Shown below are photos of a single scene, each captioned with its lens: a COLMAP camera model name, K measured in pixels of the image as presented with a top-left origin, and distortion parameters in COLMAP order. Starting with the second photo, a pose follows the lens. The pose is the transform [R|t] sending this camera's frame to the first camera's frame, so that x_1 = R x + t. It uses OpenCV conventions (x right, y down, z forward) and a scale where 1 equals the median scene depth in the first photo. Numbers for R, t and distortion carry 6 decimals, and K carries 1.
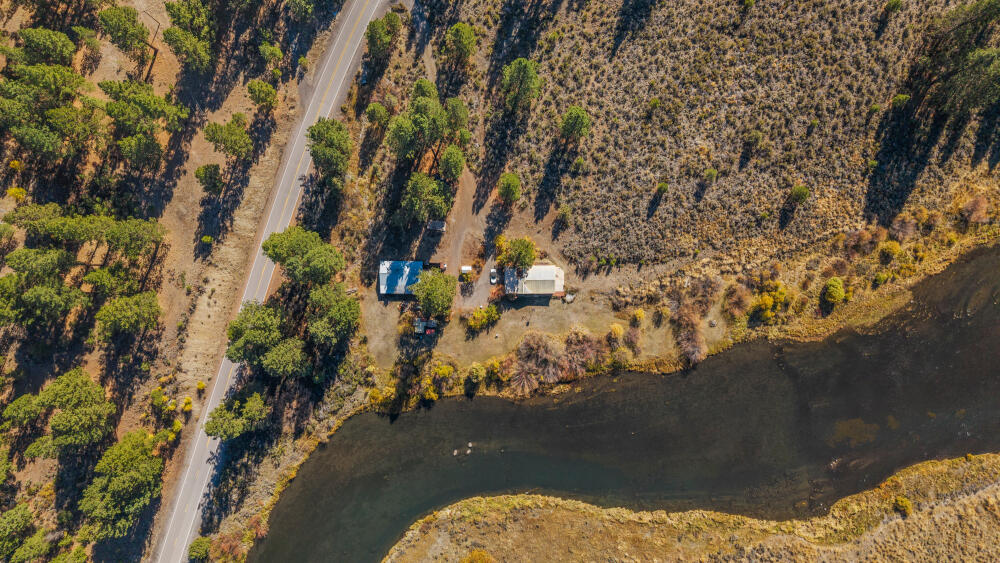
lens RADIAL K [[1325.4, 0, 501.8], [0, 1325.4, 284.9], [0, 0, 1]] dist [-0.092531, 0.000000]
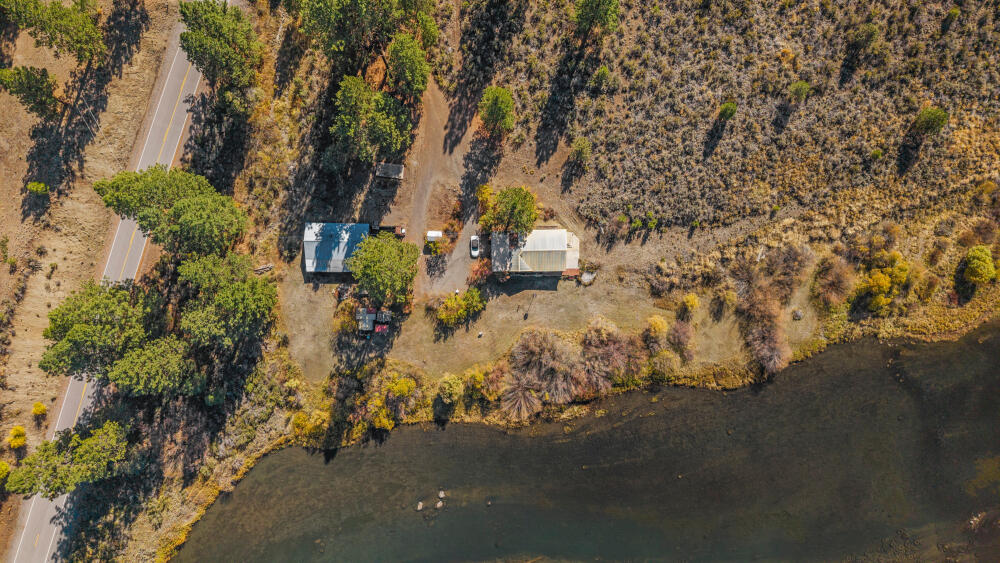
lens RADIAL K [[1325.4, 0, 496.3], [0, 1325.4, 277.9], [0, 0, 1]] dist [-0.092531, 0.000000]
pose [[0.999995, -0.002811, -0.001366, 0.005543], [0.002799, 0.999960, -0.008507, 0.015663], [0.001390, 0.008503, 0.999963, 0.326538]]
